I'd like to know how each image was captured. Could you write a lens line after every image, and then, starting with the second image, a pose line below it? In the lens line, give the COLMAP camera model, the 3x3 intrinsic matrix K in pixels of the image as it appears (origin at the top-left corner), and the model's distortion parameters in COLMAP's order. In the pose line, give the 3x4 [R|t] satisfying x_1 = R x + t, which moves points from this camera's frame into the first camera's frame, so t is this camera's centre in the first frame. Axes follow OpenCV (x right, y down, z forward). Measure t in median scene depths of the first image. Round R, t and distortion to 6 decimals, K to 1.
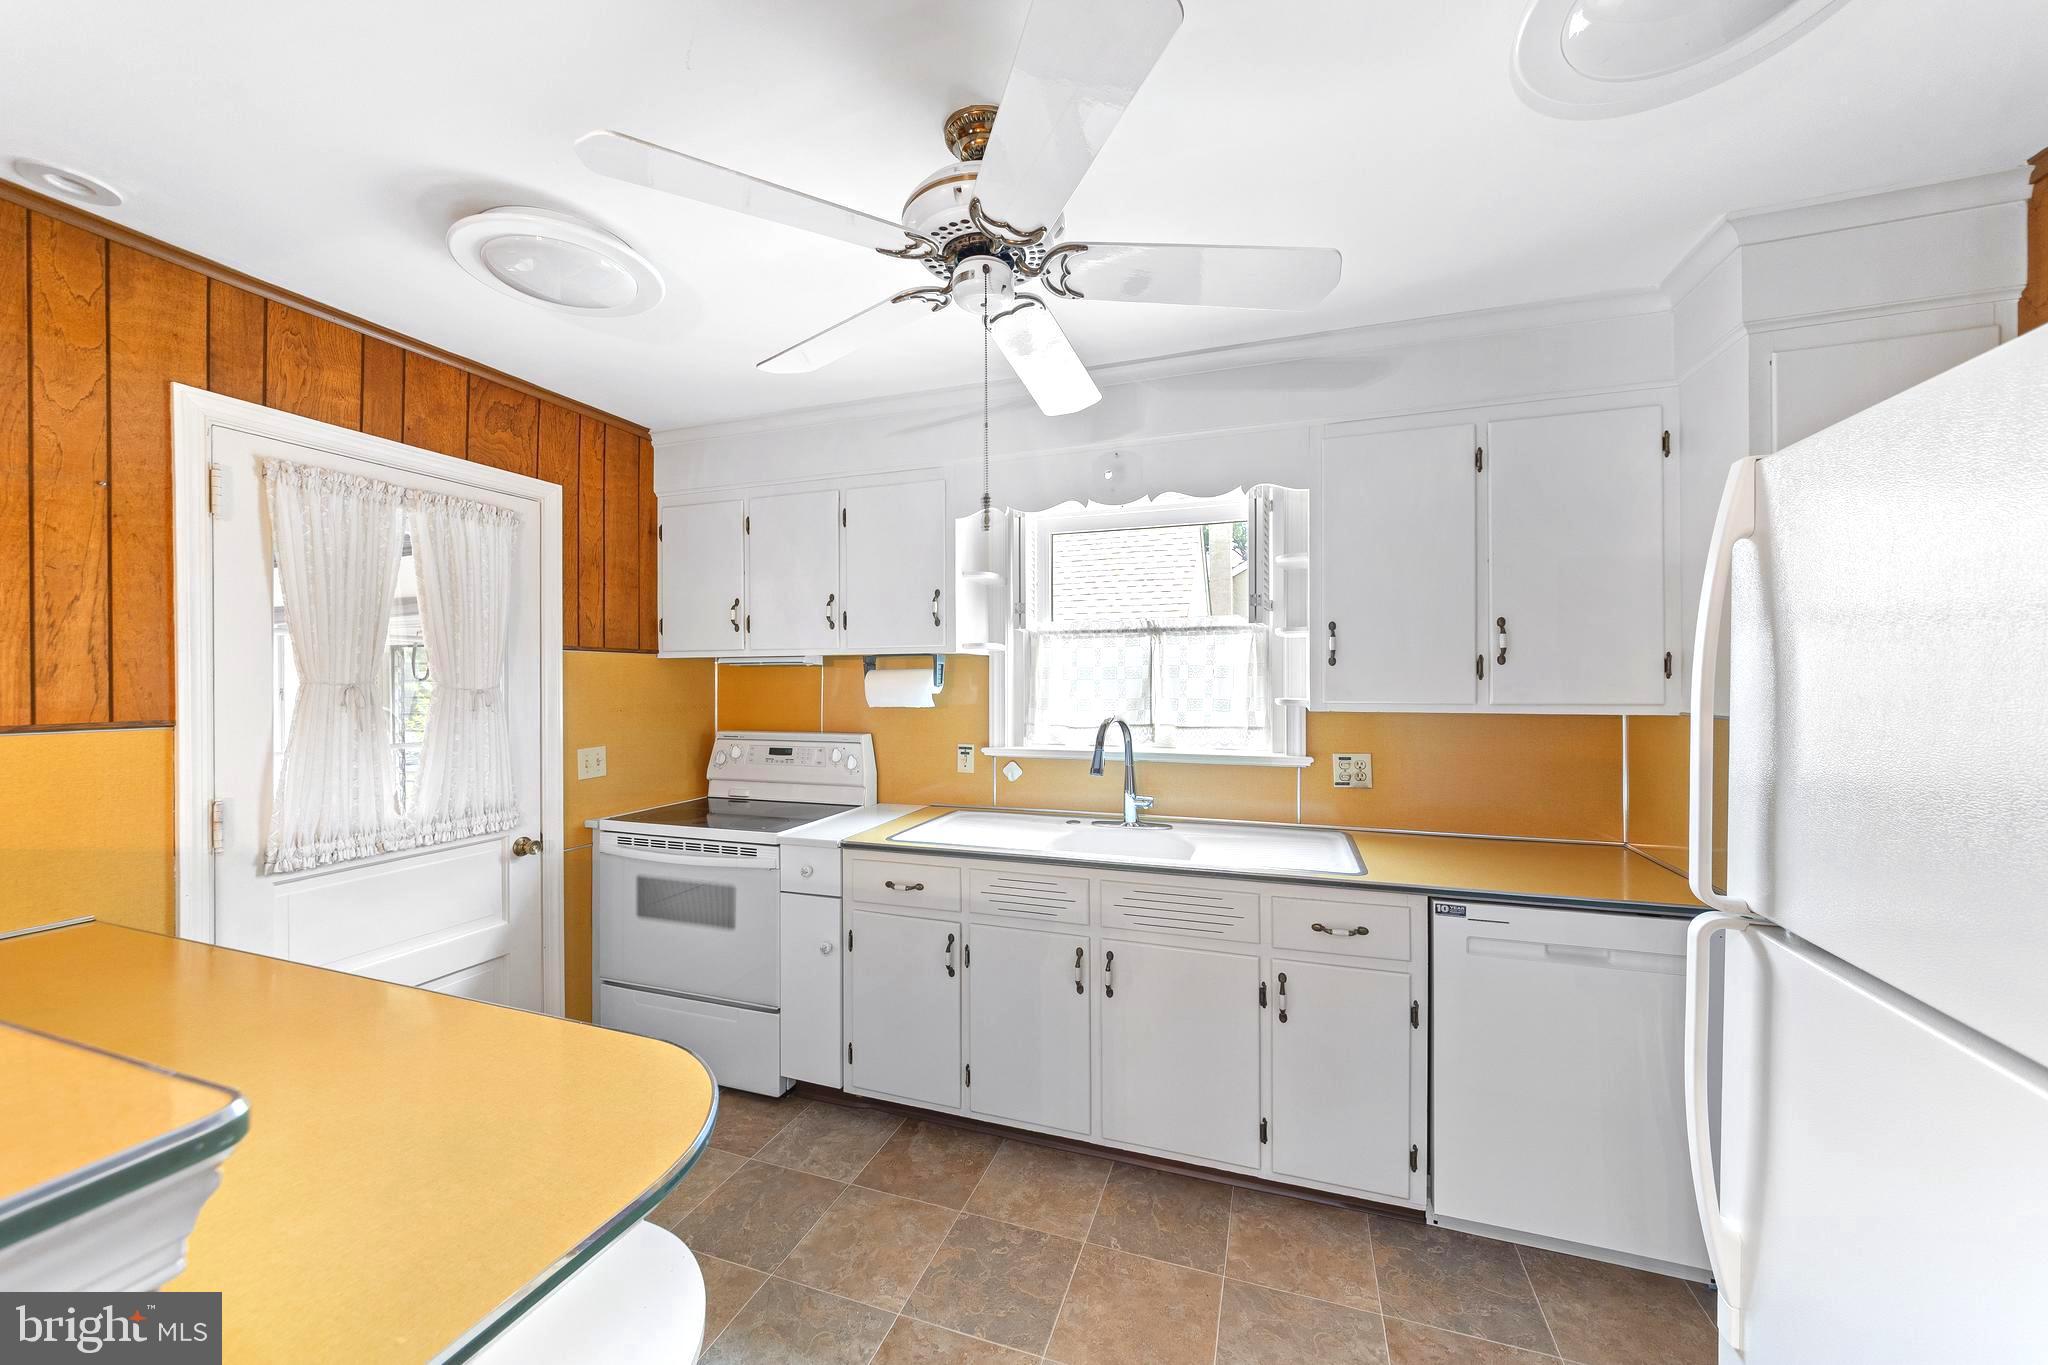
lens RADIAL K [[732.5, 0, 1039.2], [0, 732.5, 676.0], [0, 0, 1]] dist [0.002057, -0.000041]
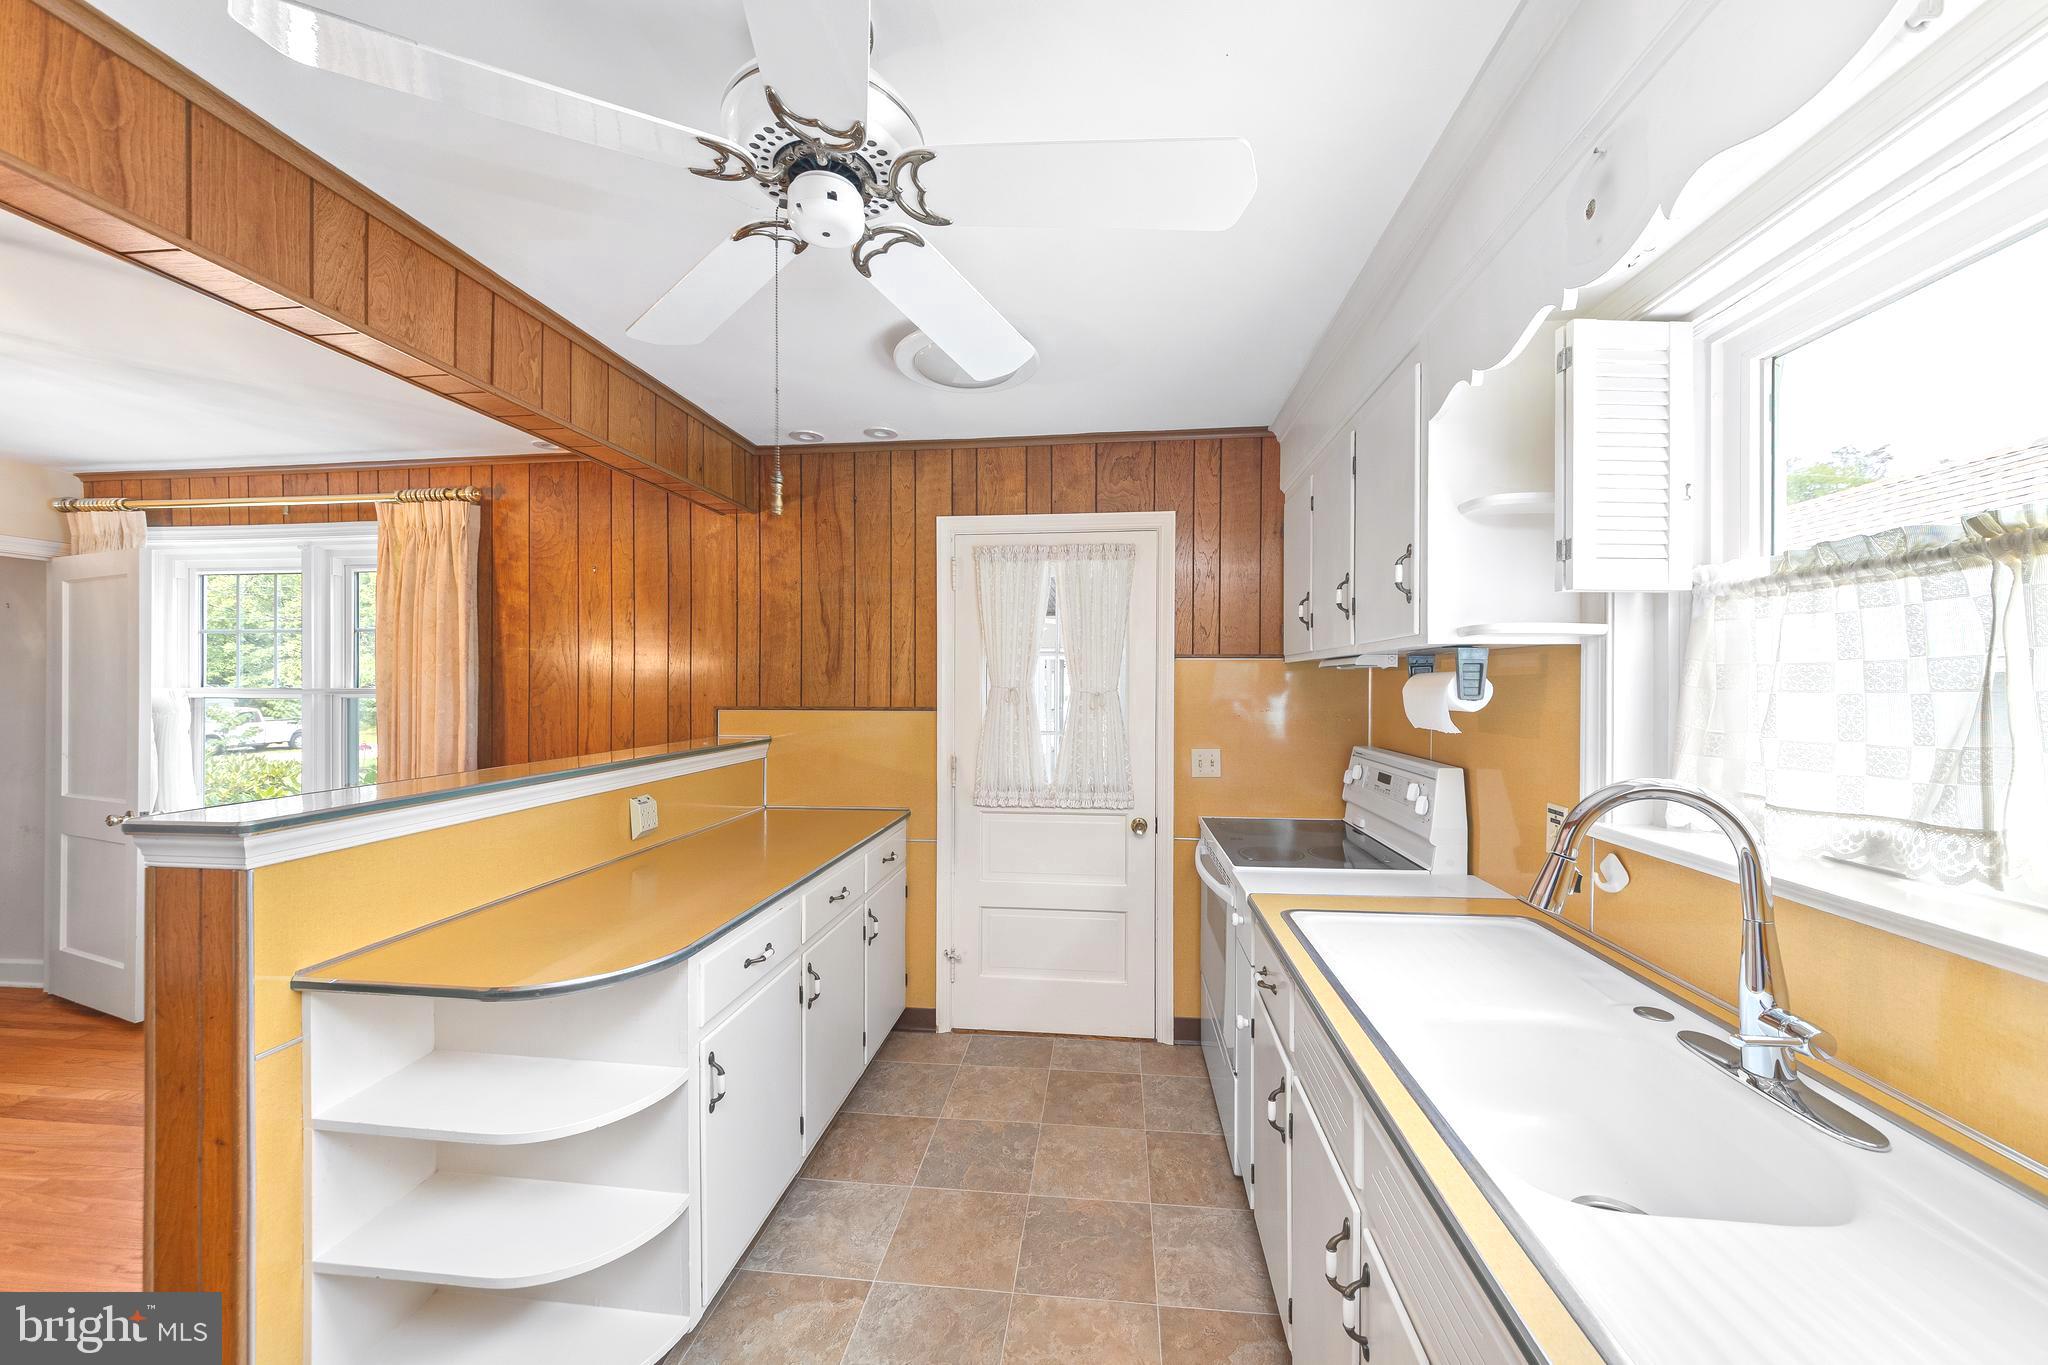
lens RADIAL K [[744.6, 0, 1024.0], [0, 744.6, 682.5], [0, 0, 1]] dist [-0.000007, -0.000069]
pose [[0.215432, 0.002736, -0.976515, 0.413432], [0.002380, 0.999992, 0.003327, -0.003477], [0.976516, -0.003040, 0.215424, 0.542341]]
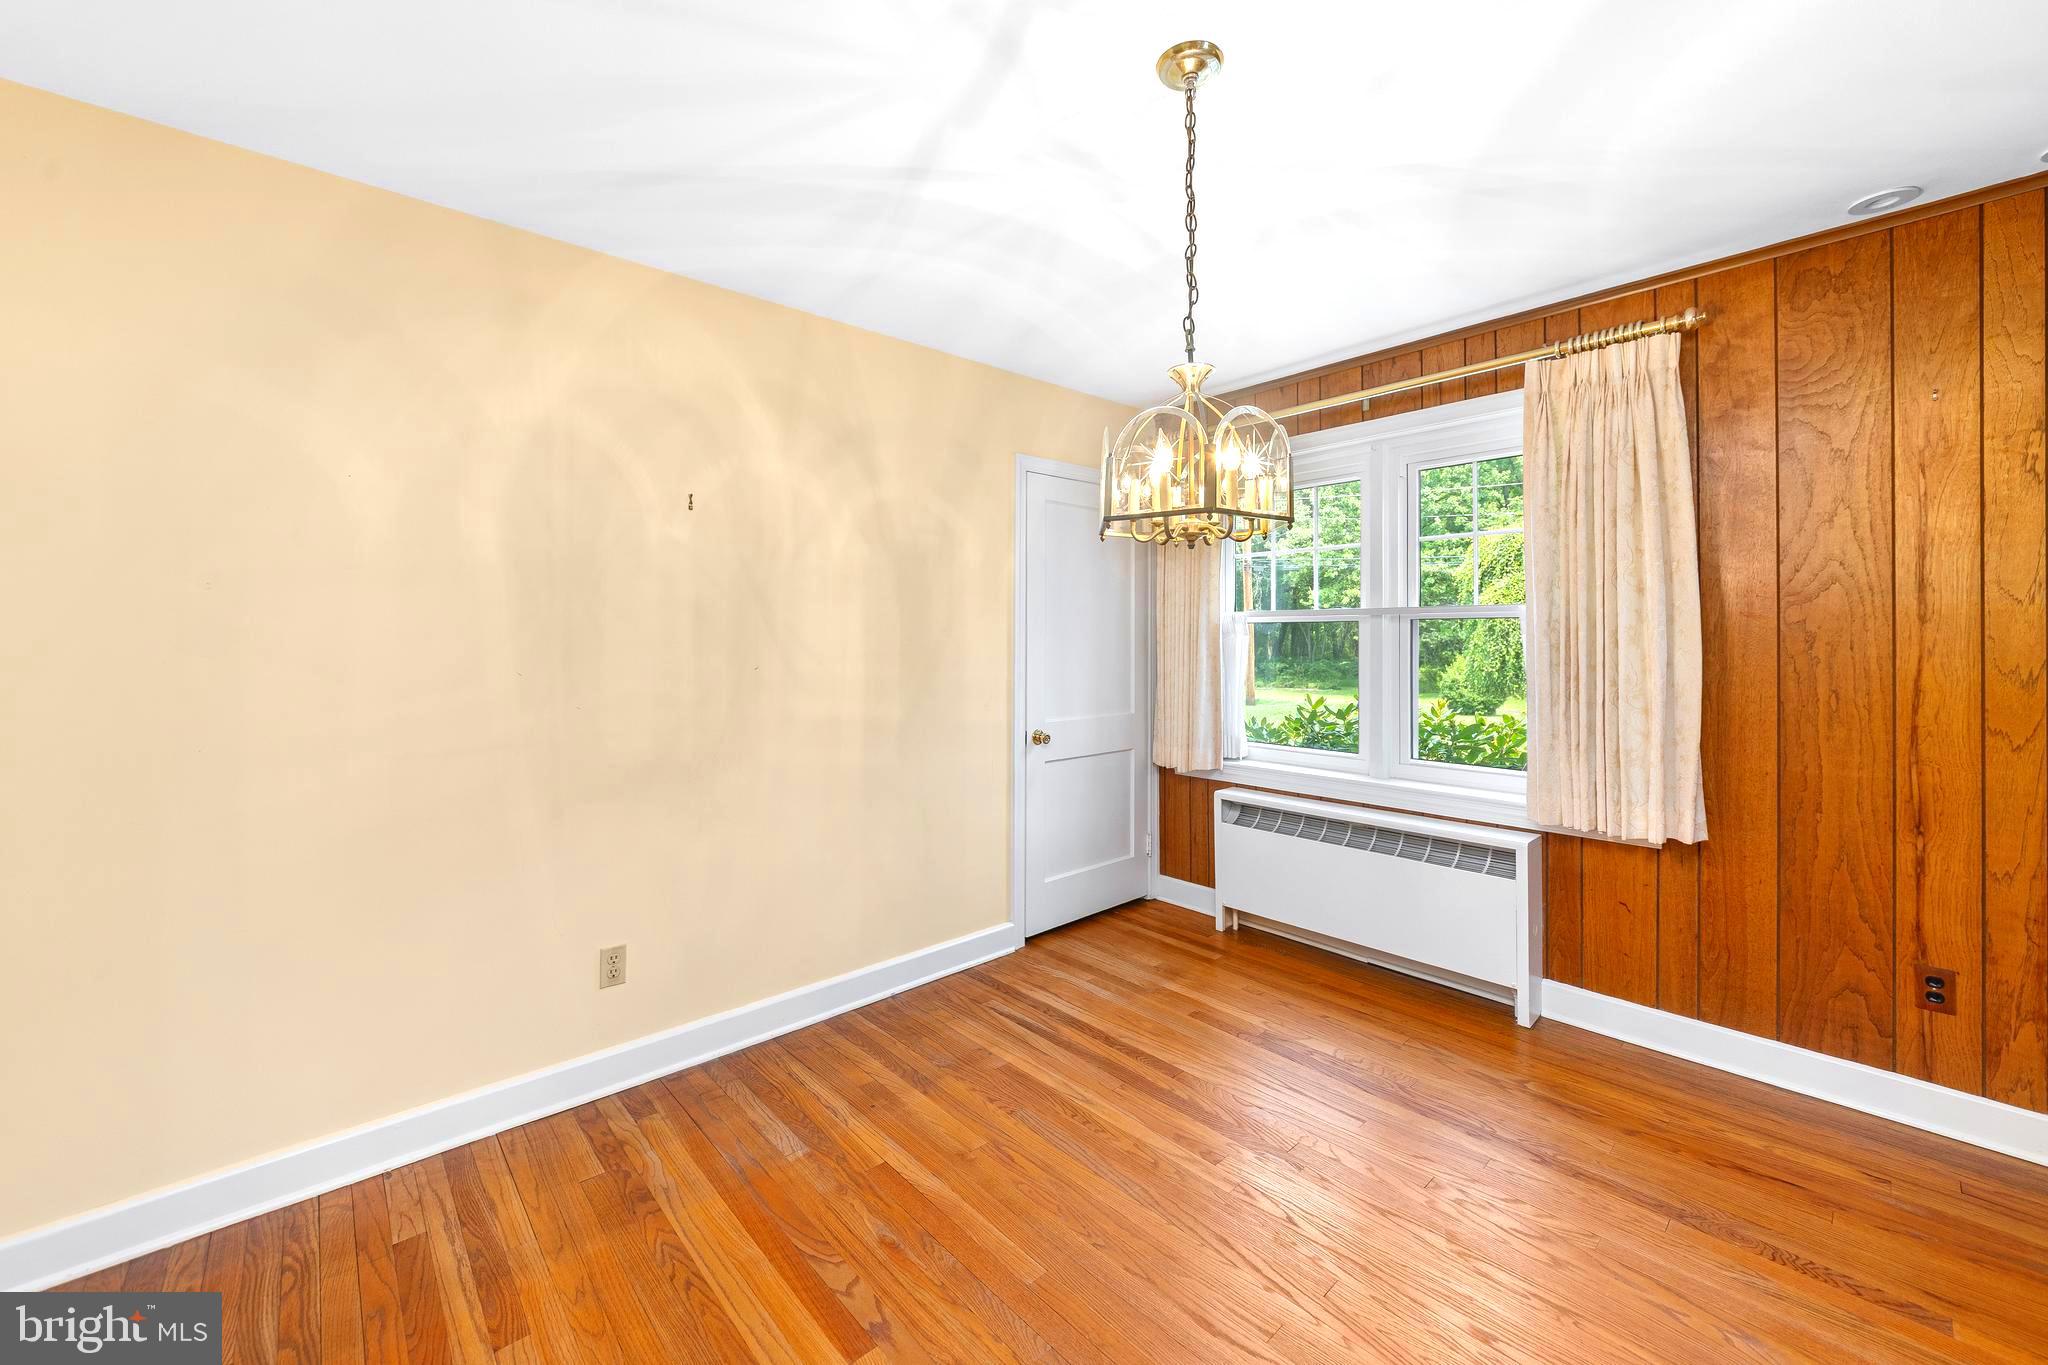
lens RADIAL K [[807.6, 0, 1029.8], [0, 807.6, 635.8], [0, 0, 1]] dist [-0.001564, -0.000506]
pose [[-0.481070, 0.006769, -0.876656, 0.199772], [0.009486, 0.999952, 0.002515, 0.044300], [0.876631, -0.007106, -0.481111, -0.315645]]
